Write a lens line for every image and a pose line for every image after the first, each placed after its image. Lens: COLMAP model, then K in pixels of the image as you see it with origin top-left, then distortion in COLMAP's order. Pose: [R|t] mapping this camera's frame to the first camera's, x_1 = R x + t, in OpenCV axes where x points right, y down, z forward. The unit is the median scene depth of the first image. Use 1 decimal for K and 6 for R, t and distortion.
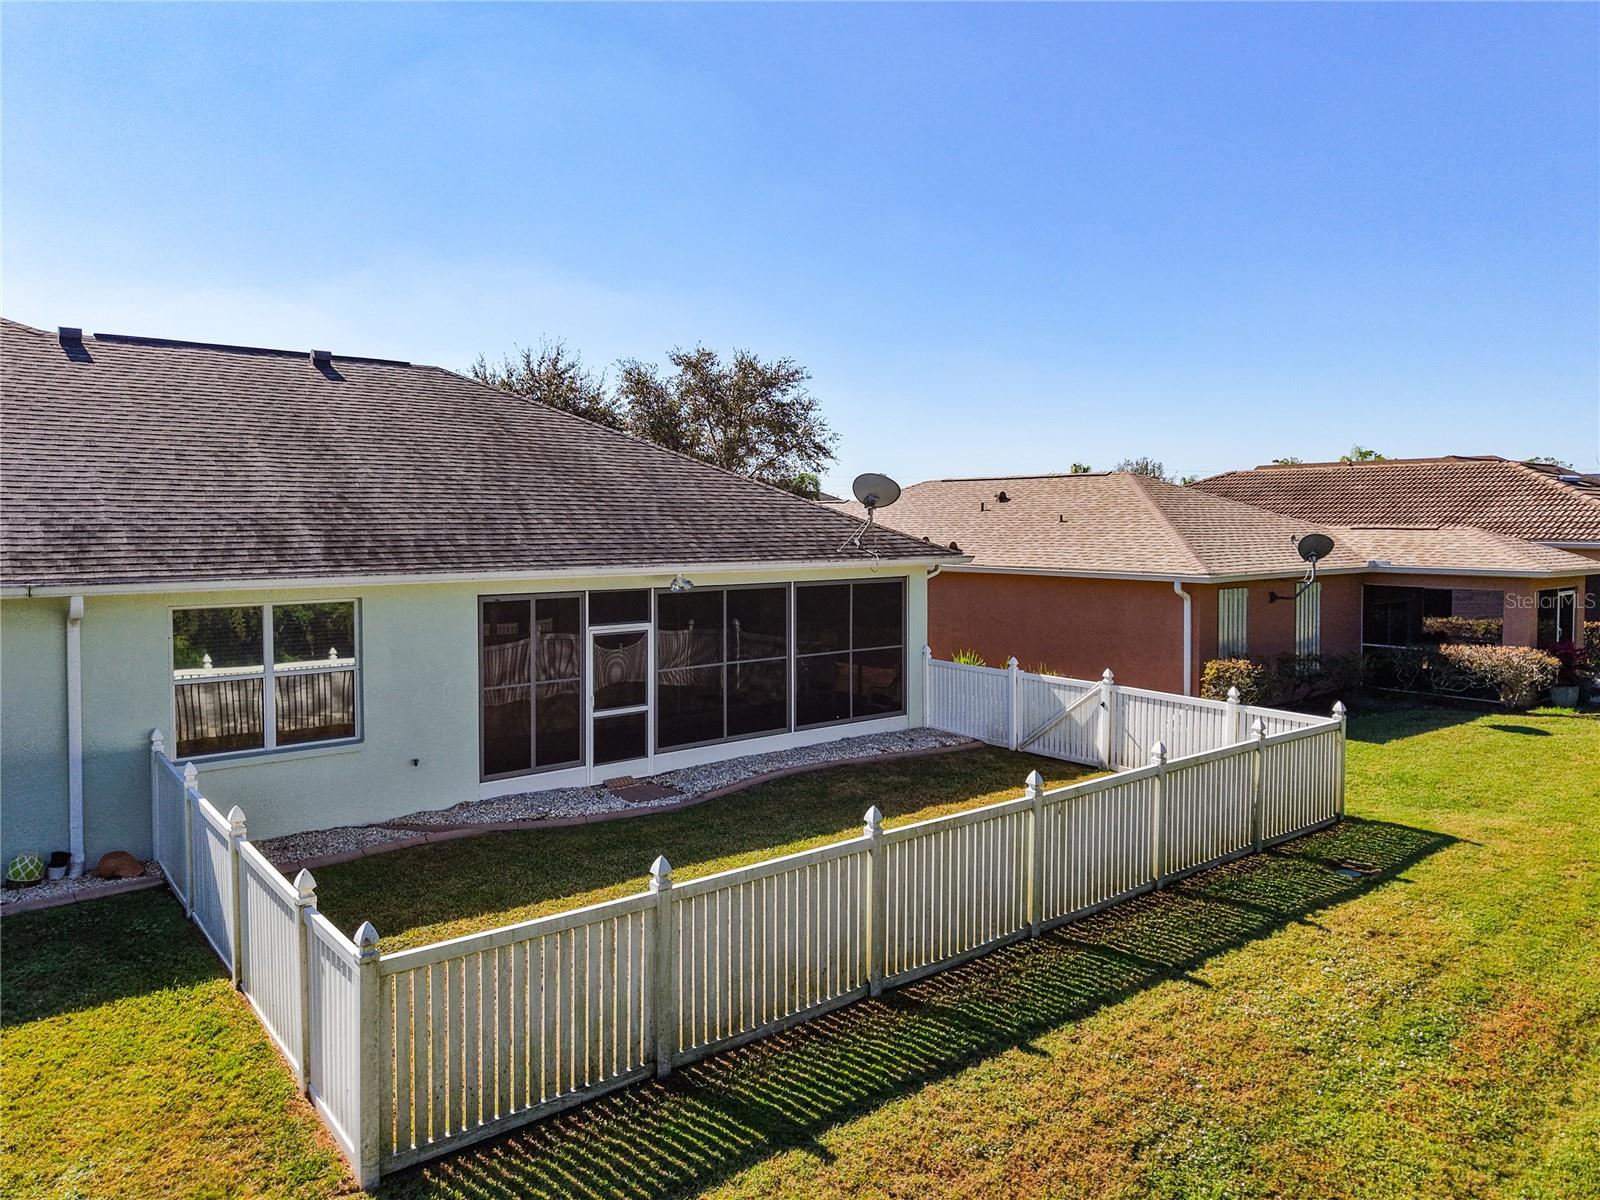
lens RADIAL K [[1106.2, 0, 808.0], [0, 1106.2, 550.6], [0, 0, 1]] dist [0.008344, -0.002223]
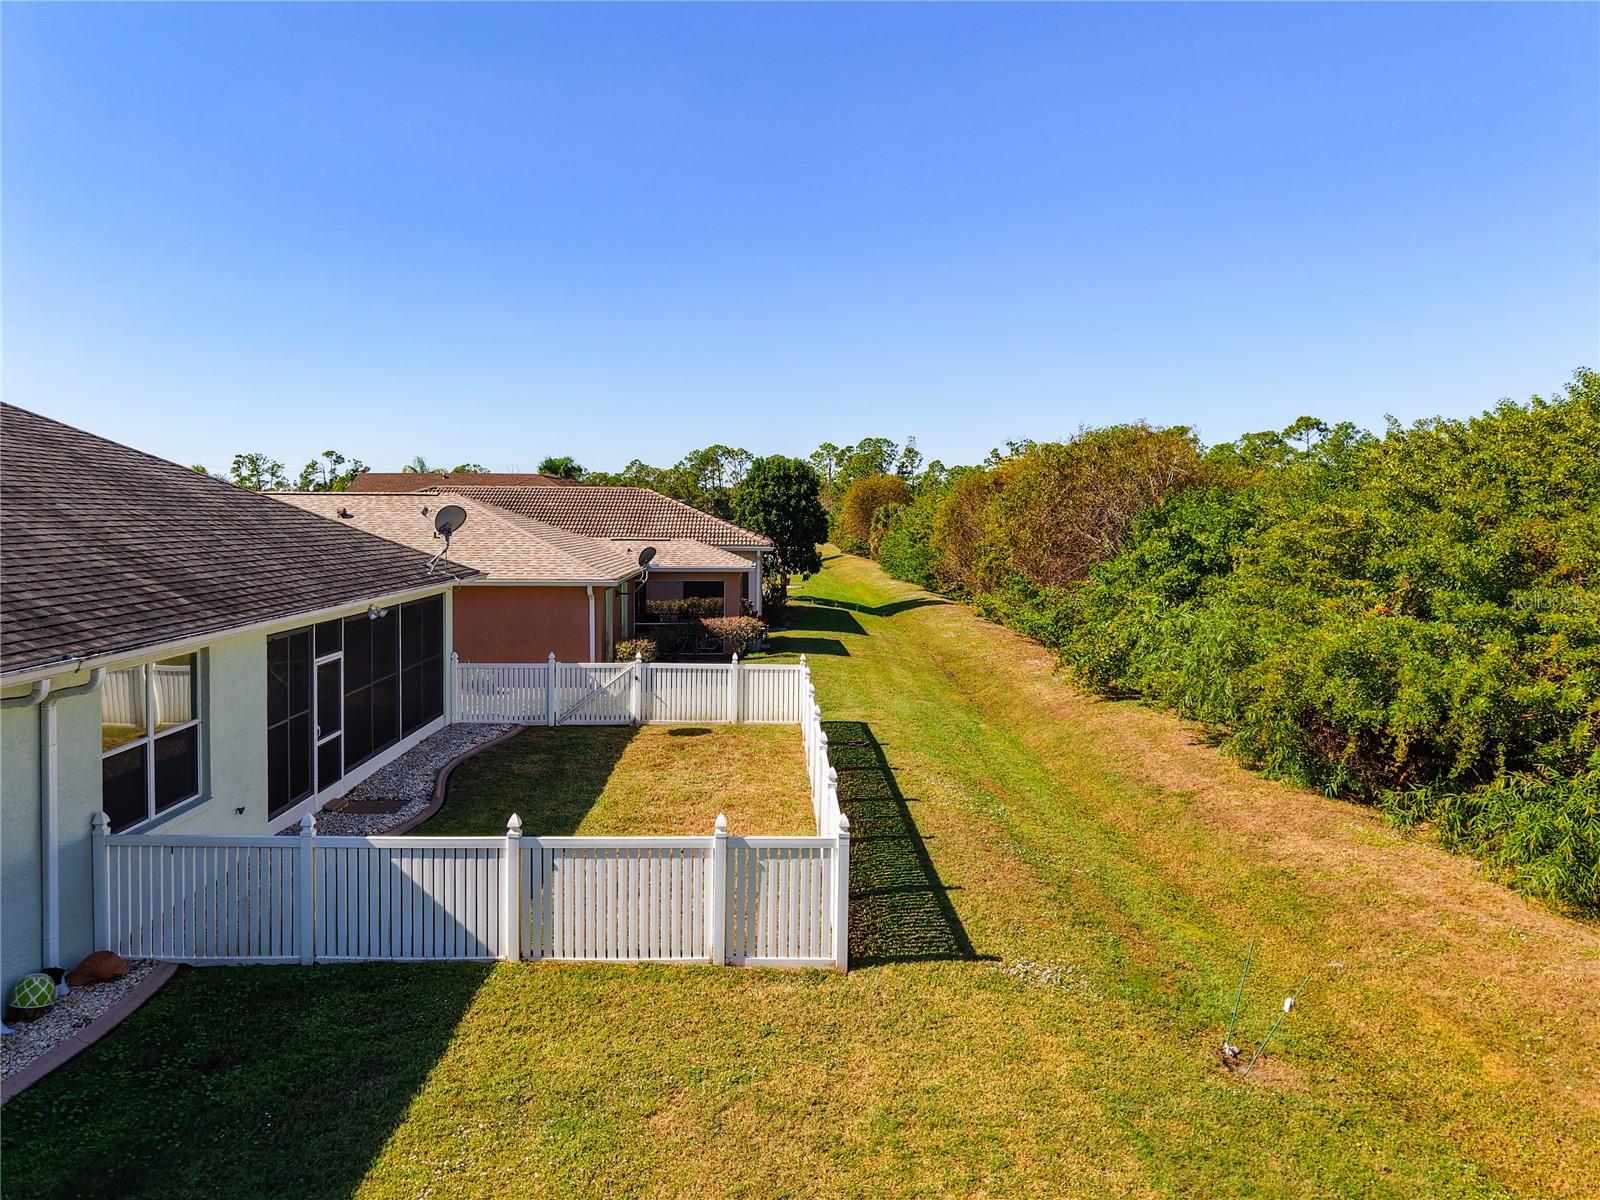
lens RADIAL K [[1088.5, 0, 800.4], [0, 1088.5, 555.6], [0, 0, 1]] dist [-0.053176, -0.002896]
pose [[0.613260, -0.035481, 0.789084, -0.679620], [0.032503, 0.999278, 0.019671, -0.031632], [-0.789212, 0.013584, 0.613971, 0.025621]]
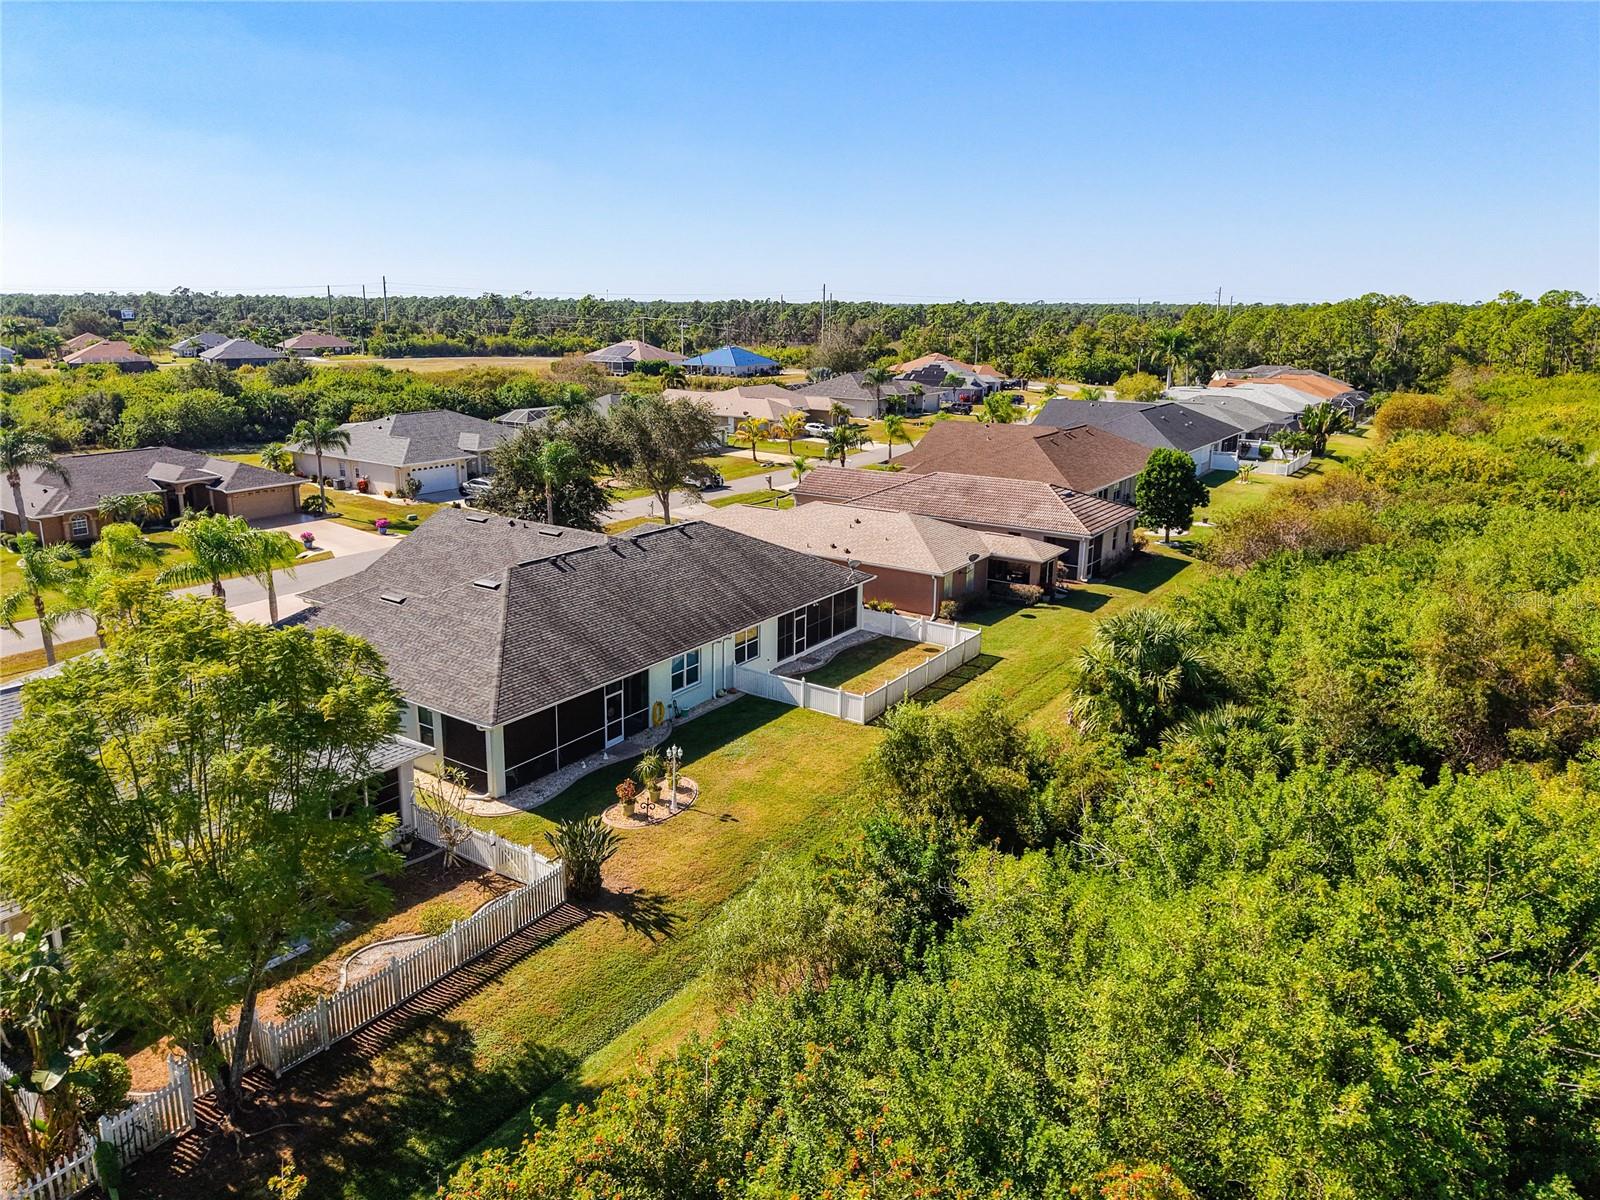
lens RADIAL K [[1089.4, 0, 795.7], [0, 1089.4, 544.7], [0, 0, 1]] dist [-0.002888, -0.001970]
pose [[0.960049, -0.056251, 0.274119, -1.132279], [0.004227, 0.982391, 0.186790, -0.820008], [-0.279799, -0.178169, 0.943381, -2.290379]]
